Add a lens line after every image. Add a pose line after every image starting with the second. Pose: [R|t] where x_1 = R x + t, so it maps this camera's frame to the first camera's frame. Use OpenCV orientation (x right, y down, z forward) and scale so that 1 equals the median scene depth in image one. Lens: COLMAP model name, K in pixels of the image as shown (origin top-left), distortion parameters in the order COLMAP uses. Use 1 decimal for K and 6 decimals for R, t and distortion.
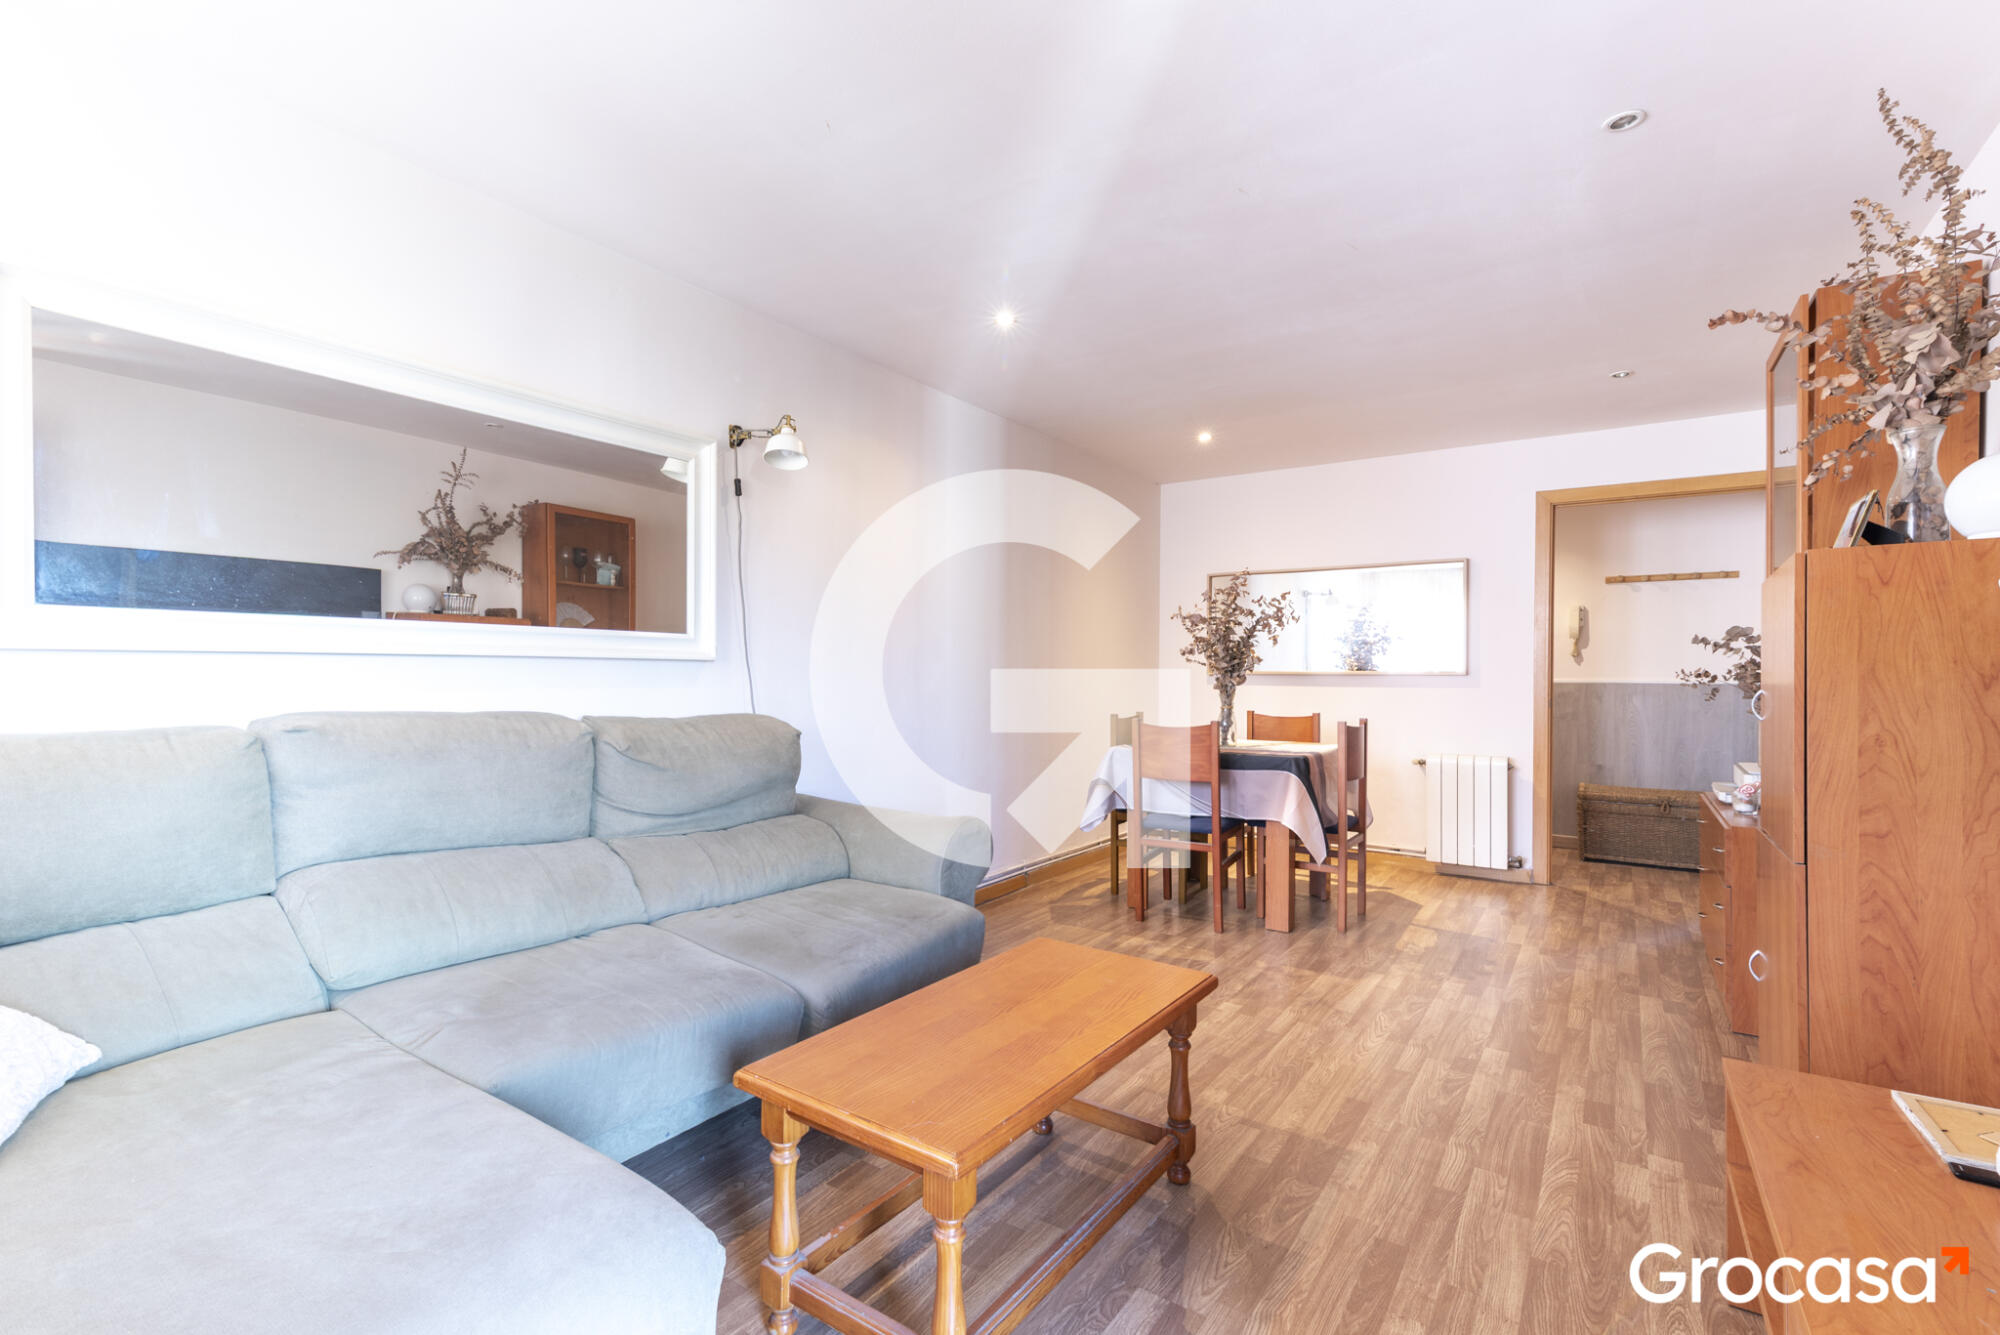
lens RADIAL K [[909.0, 0, 996.9], [0, 909.0, 671.1], [0, 0, 1]] dist [-0.000840, -0.000087]
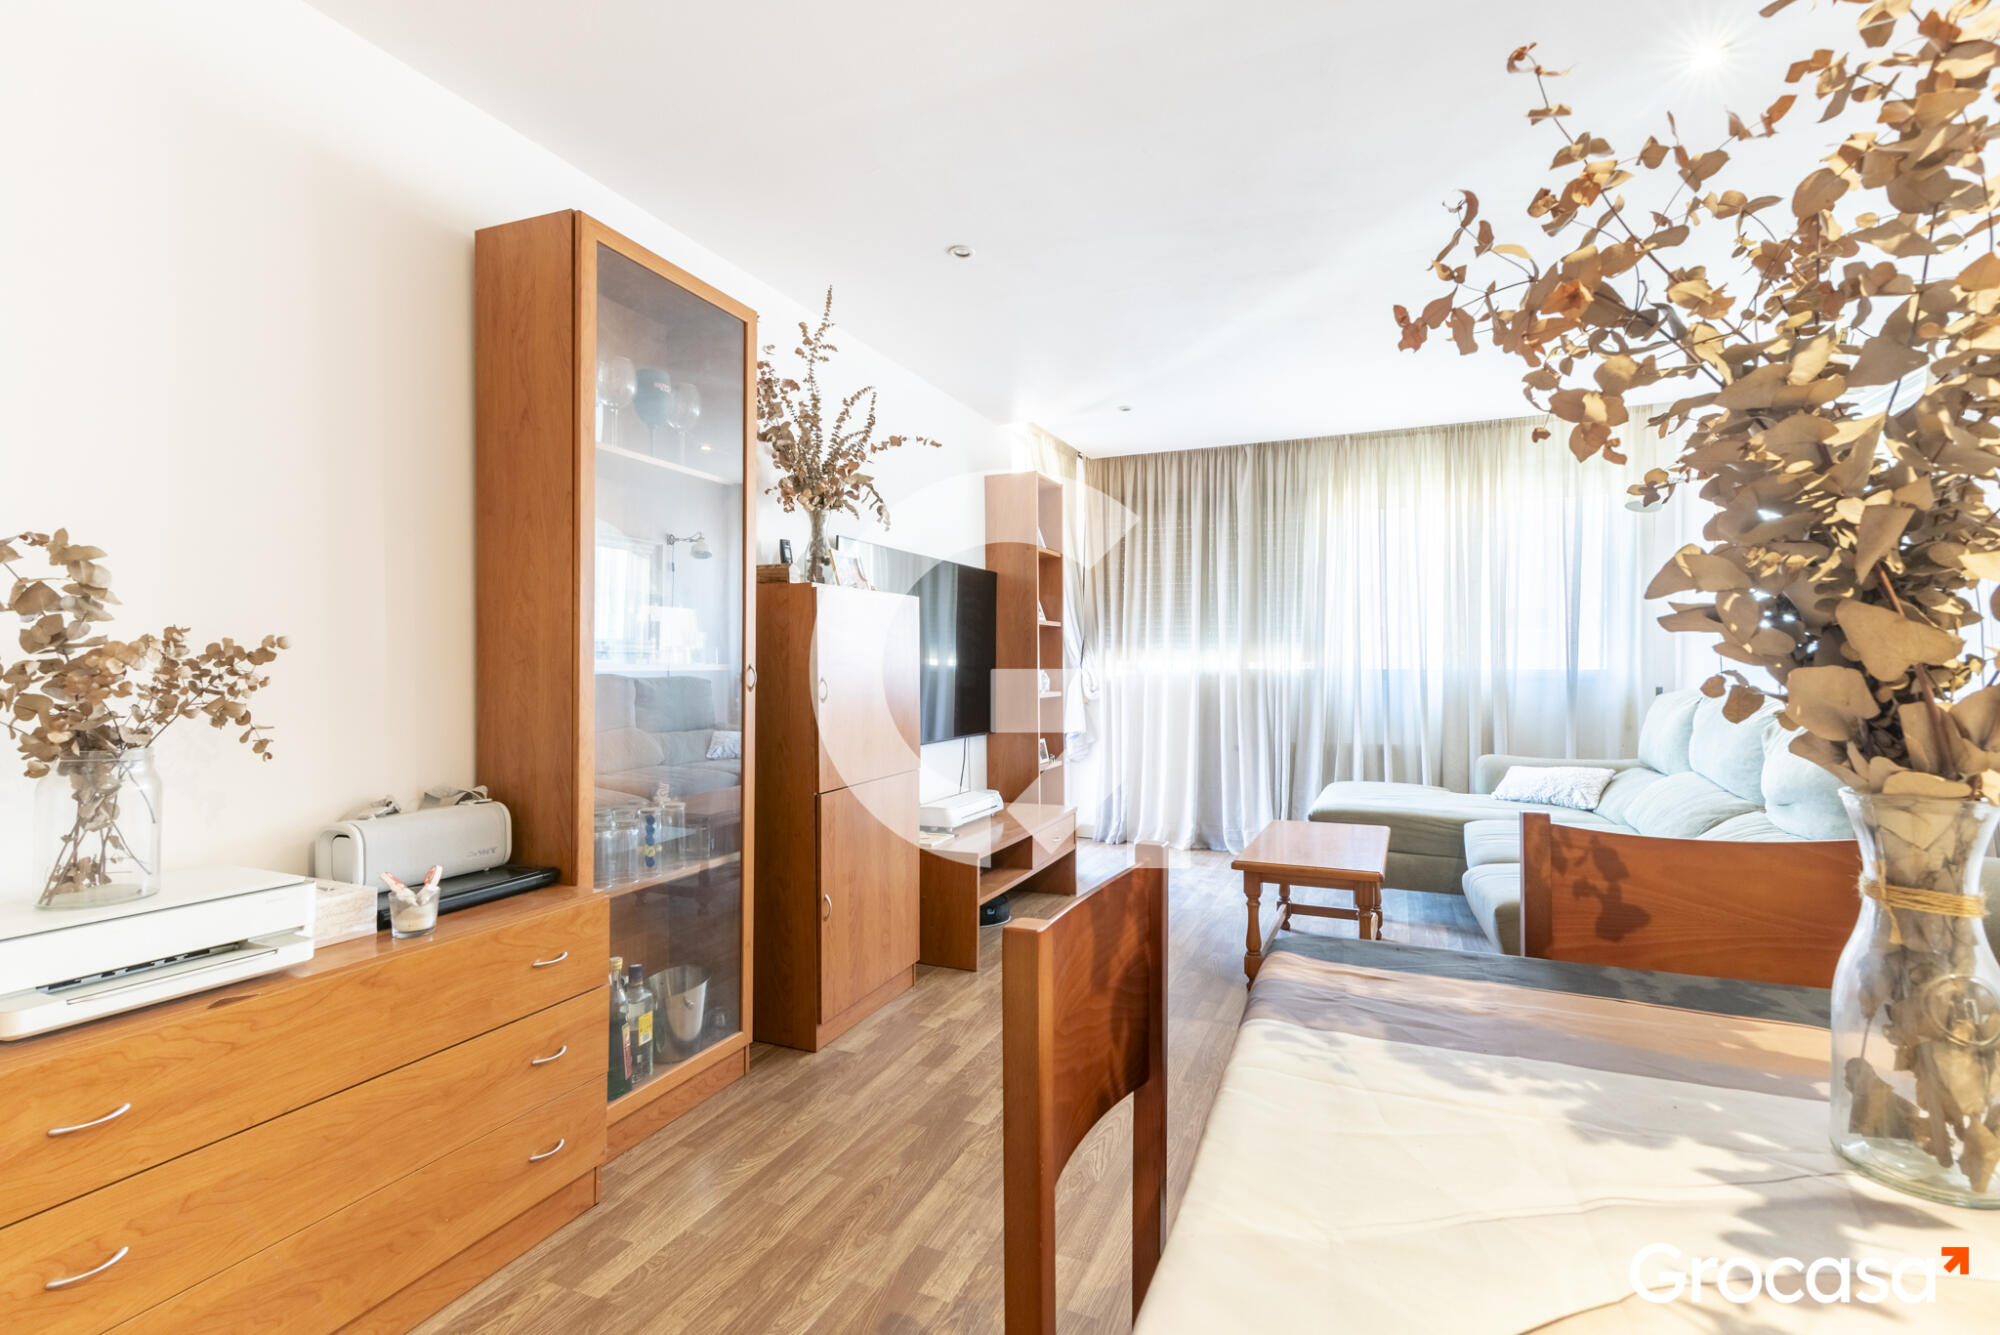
lens RADIAL K [[909.0, 0, 1001.0], [0, 909.0, 668.7], [0, 0, 1]] dist [-0.000840, -0.000087]
pose [[-0.980532, -0.010014, -0.196105, 0.689548], [-0.009584, 0.999949, -0.003144, 0.001440], [0.196126, -0.001203, -0.980578, 1.810740]]
